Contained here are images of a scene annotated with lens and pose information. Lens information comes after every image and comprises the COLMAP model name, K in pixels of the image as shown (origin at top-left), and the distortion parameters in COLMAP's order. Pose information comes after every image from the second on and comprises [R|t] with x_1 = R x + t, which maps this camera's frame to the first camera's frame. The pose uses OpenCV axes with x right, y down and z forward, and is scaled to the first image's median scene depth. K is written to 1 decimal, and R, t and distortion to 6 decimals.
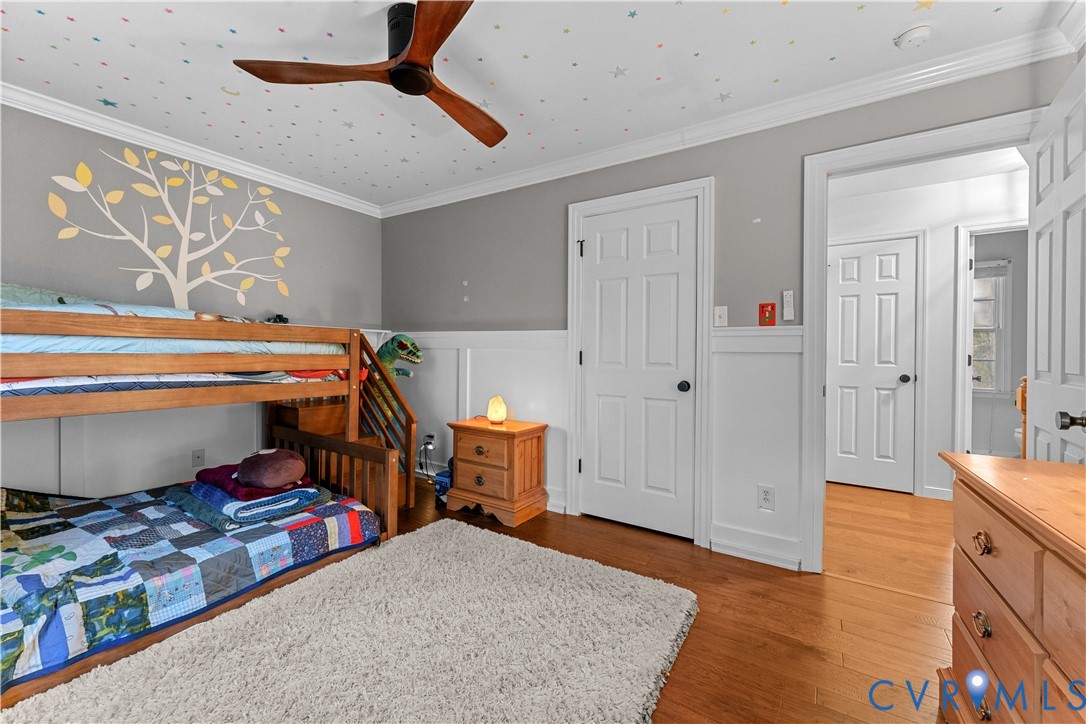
lens RADIAL K [[459.1, 0, 537.8], [0, 459.1, 353.1], [0, 0, 1]] dist [-0.002314, -0.000501]
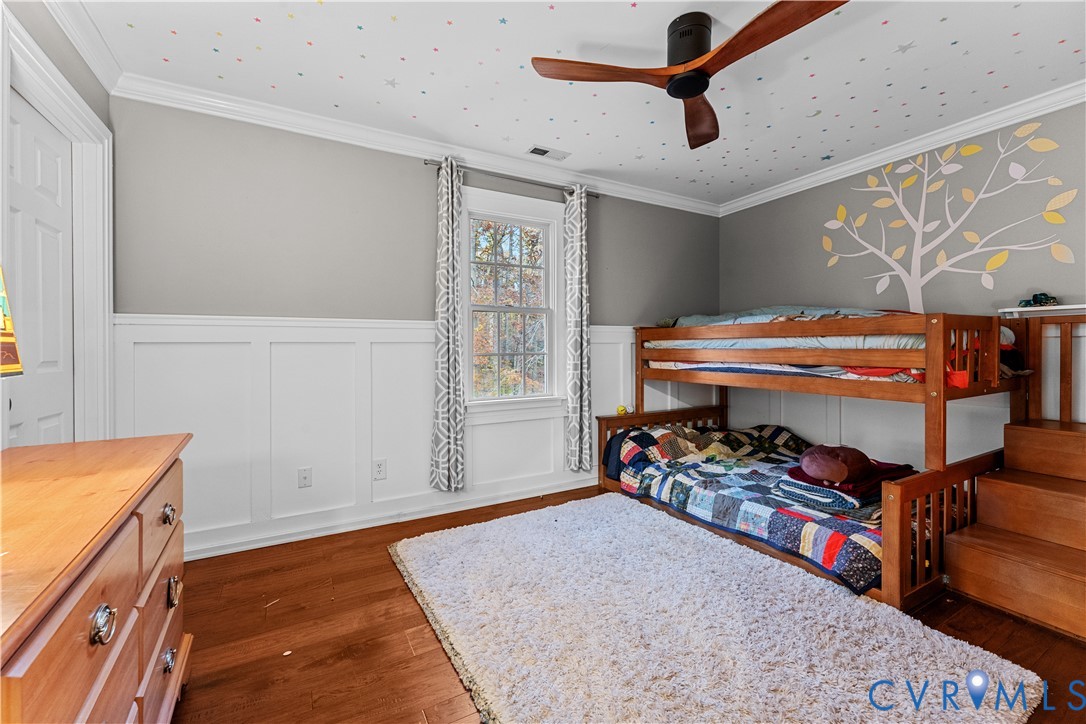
lens RADIAL K [[459.1, 0, 542.1], [0, 459.1, 353.4], [0, 0, 1]] dist [-0.002314, -0.000501]
pose [[-0.495316, 0.001576, -0.868711, 0.574592], [0.000264, 0.999999, 0.001664, 0.010121], [0.868713, 0.000595, -0.495316, 0.895954]]
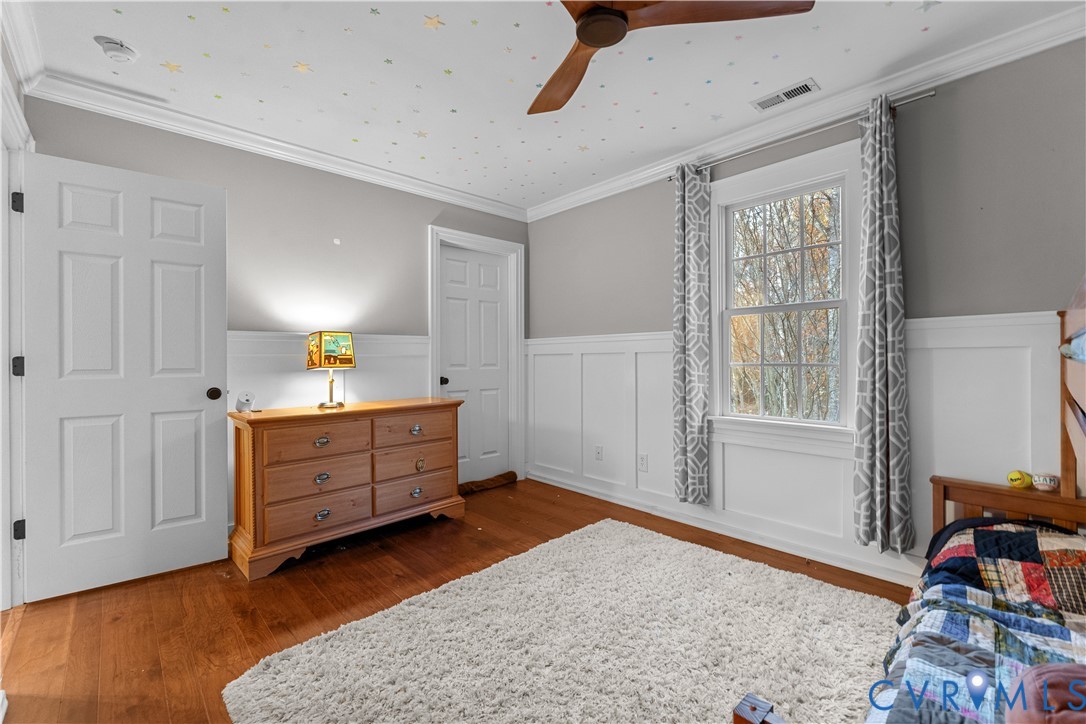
lens RADIAL K [[481.1, 0, 547.9], [0, 481.1, 363.0], [0, 0, 1]] dist [0.000788, -0.000425]
pose [[-0.952553, -0.010163, 0.304204, -0.323622], [-0.008075, 0.999934, 0.008122, 0.006329], [-0.304267, 0.005280, -0.952572, 1.348688]]
